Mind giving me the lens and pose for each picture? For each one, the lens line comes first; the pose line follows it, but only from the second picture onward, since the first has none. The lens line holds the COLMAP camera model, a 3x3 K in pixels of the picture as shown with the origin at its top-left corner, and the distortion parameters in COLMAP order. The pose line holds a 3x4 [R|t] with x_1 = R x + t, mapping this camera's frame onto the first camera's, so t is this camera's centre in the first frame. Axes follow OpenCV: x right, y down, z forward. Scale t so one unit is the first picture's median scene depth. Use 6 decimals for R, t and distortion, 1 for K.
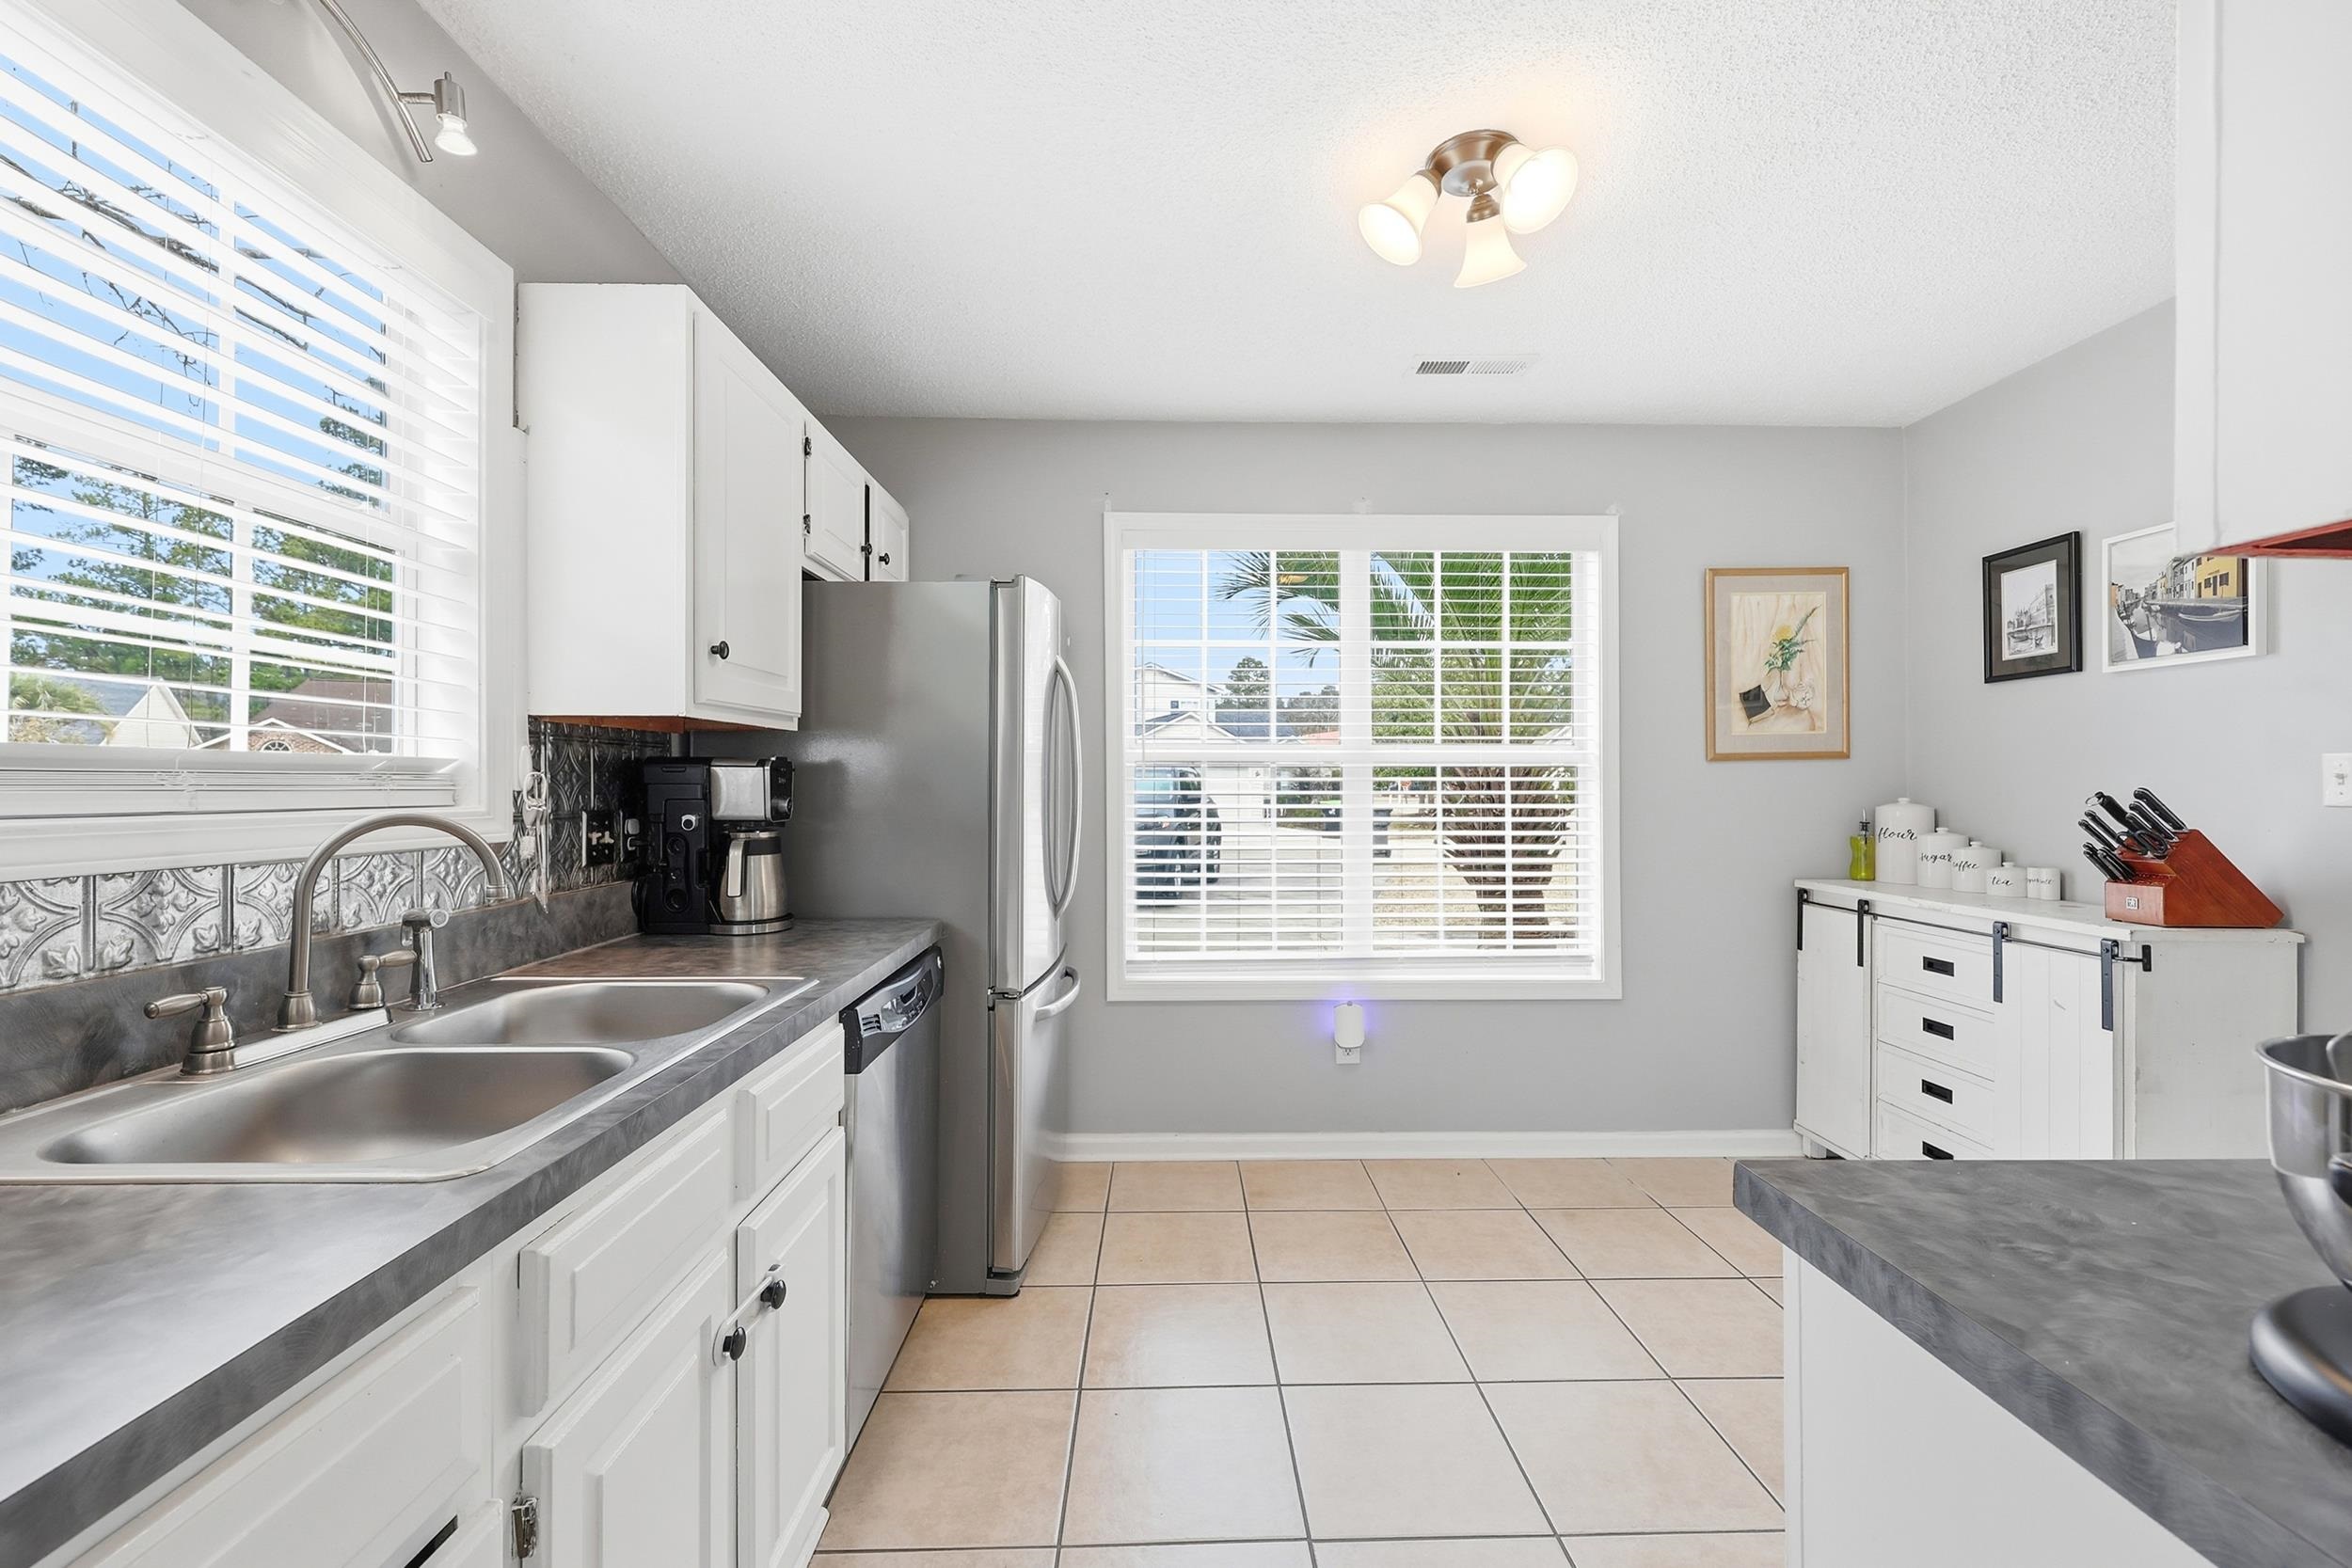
lens RADIAL K [[957.6, 0, 1182.7], [0, 957.6, 783.1], [0, 0, 1]] dist [0.000782, -0.000311]
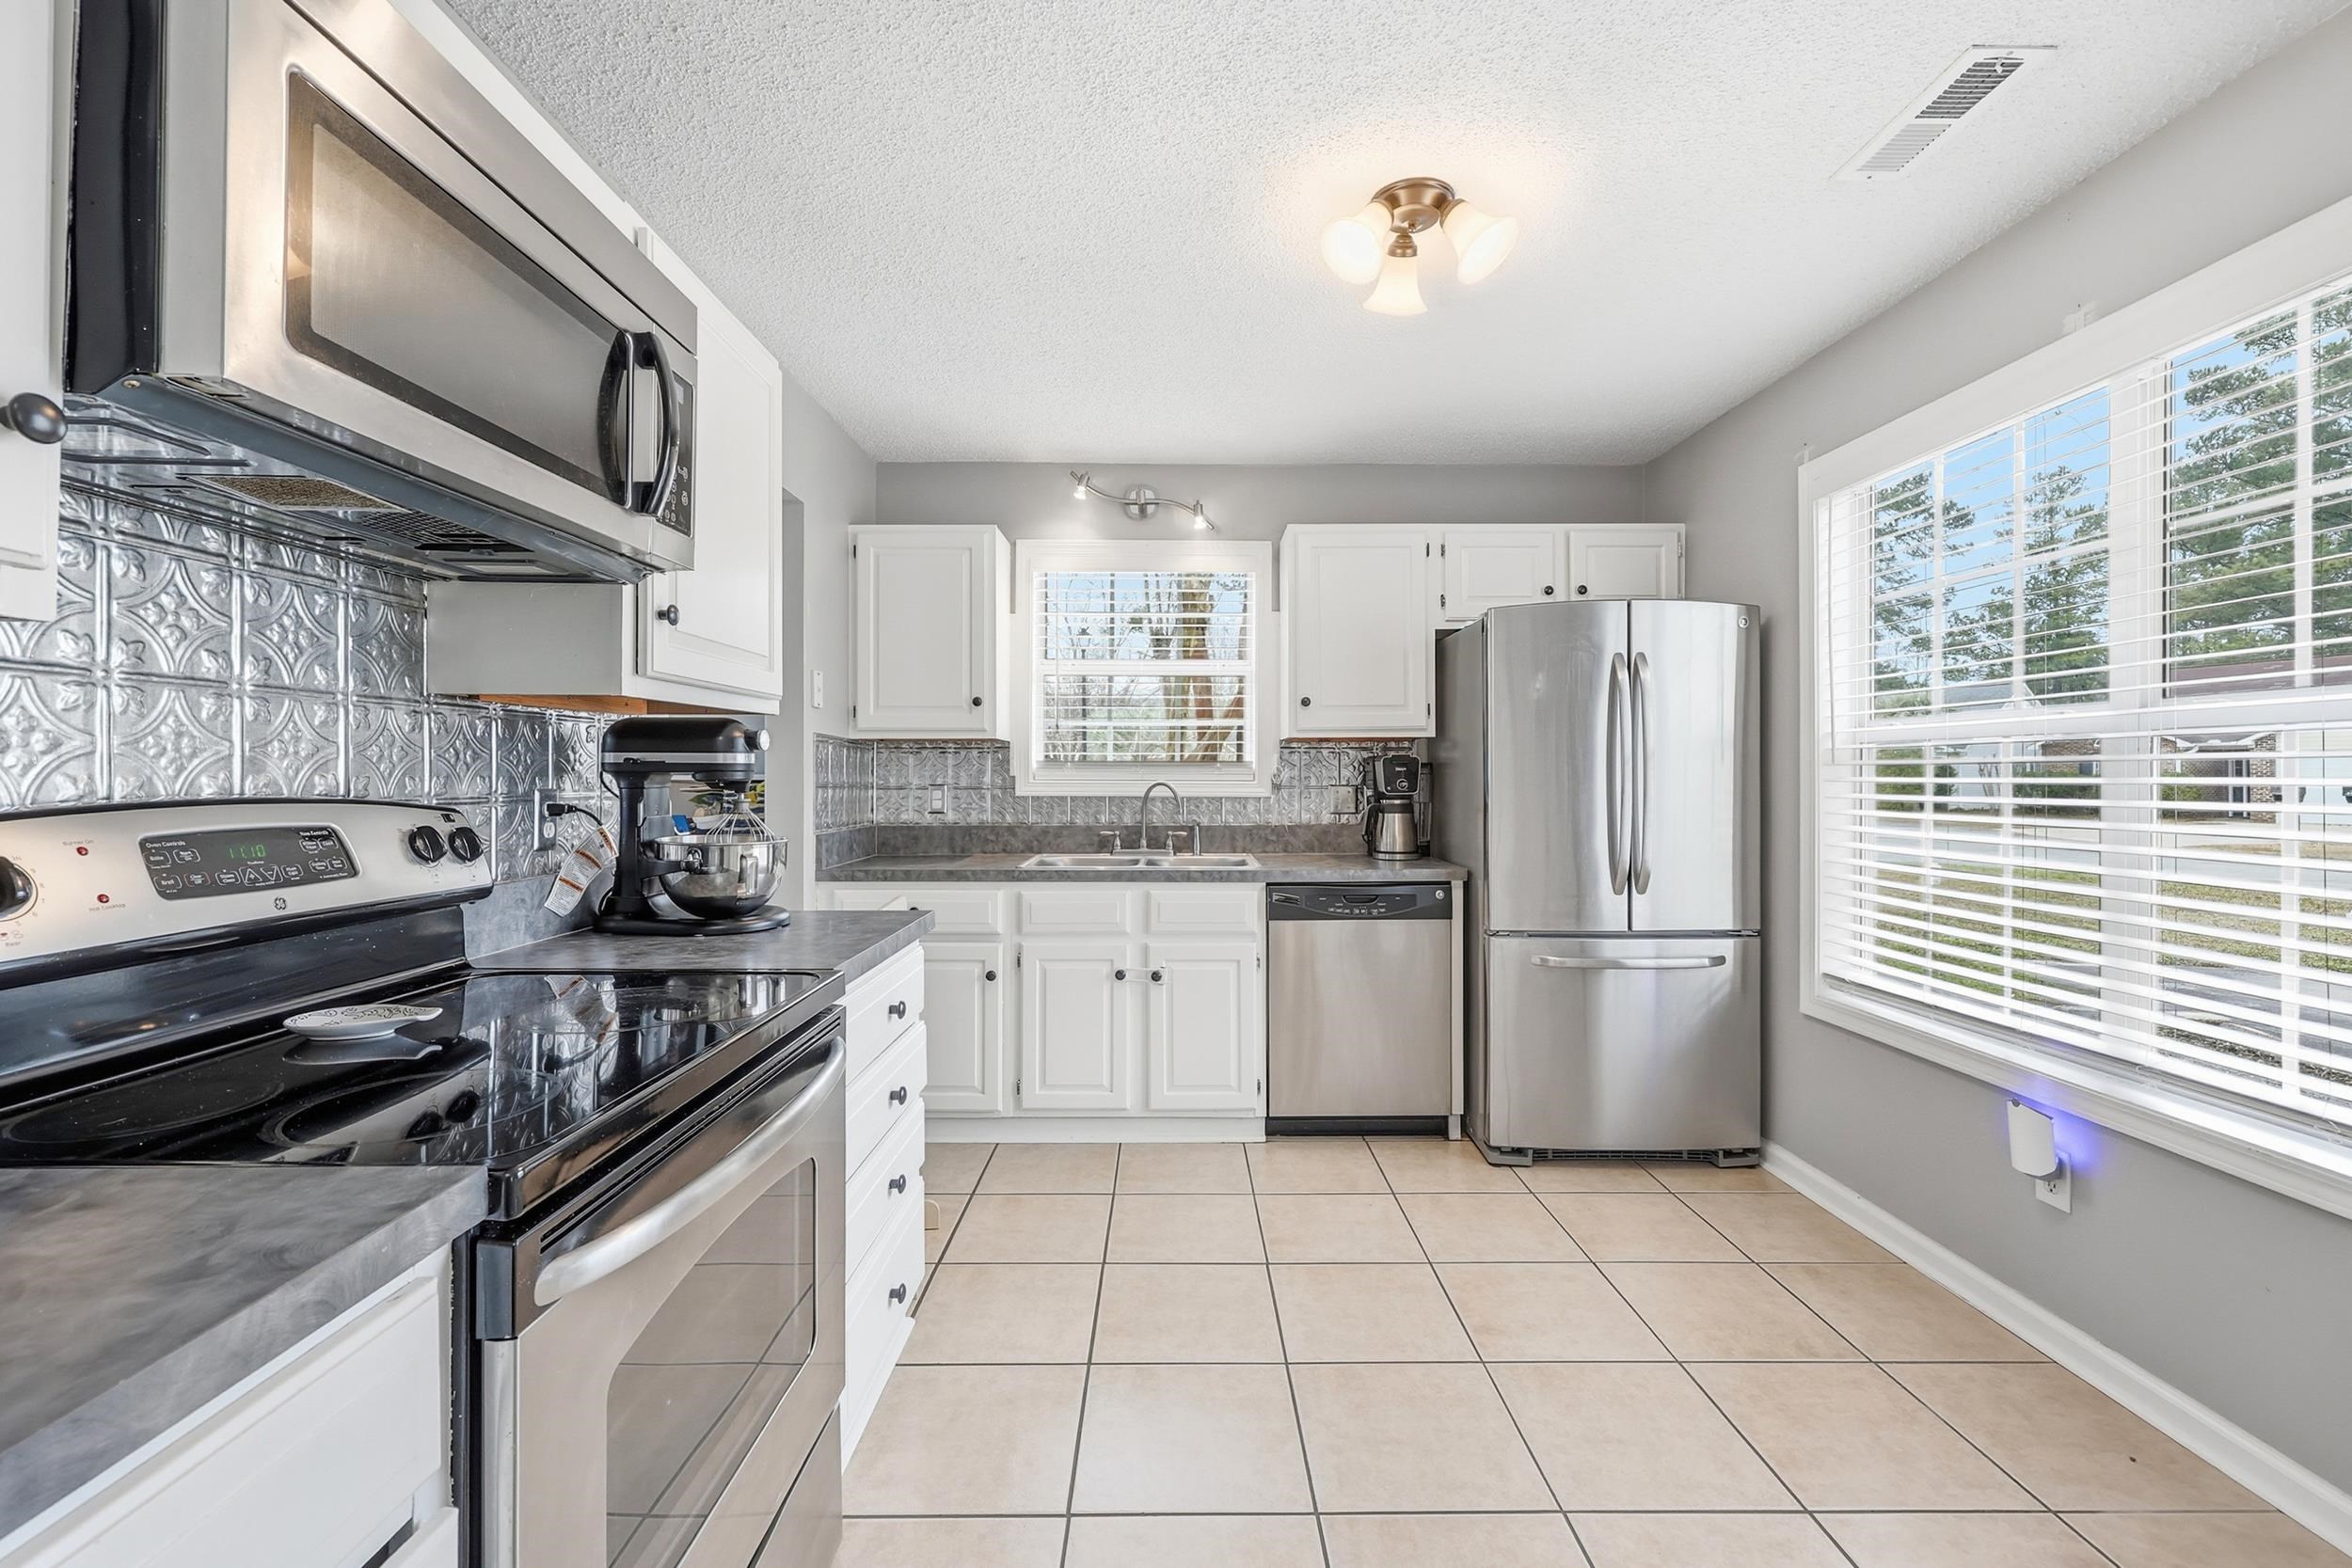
lens RADIAL K [[957.6, 0, 1182.7], [0, 957.6, 783.1], [0, 0, 1]] dist [0.000782, -0.000311]
pose [[-0.009511, 0.008702, -0.999917, 0.974169], [0.003952, 0.999955, 0.008665, 0.003080], [0.999947, -0.003869, -0.009545, 0.513269]]
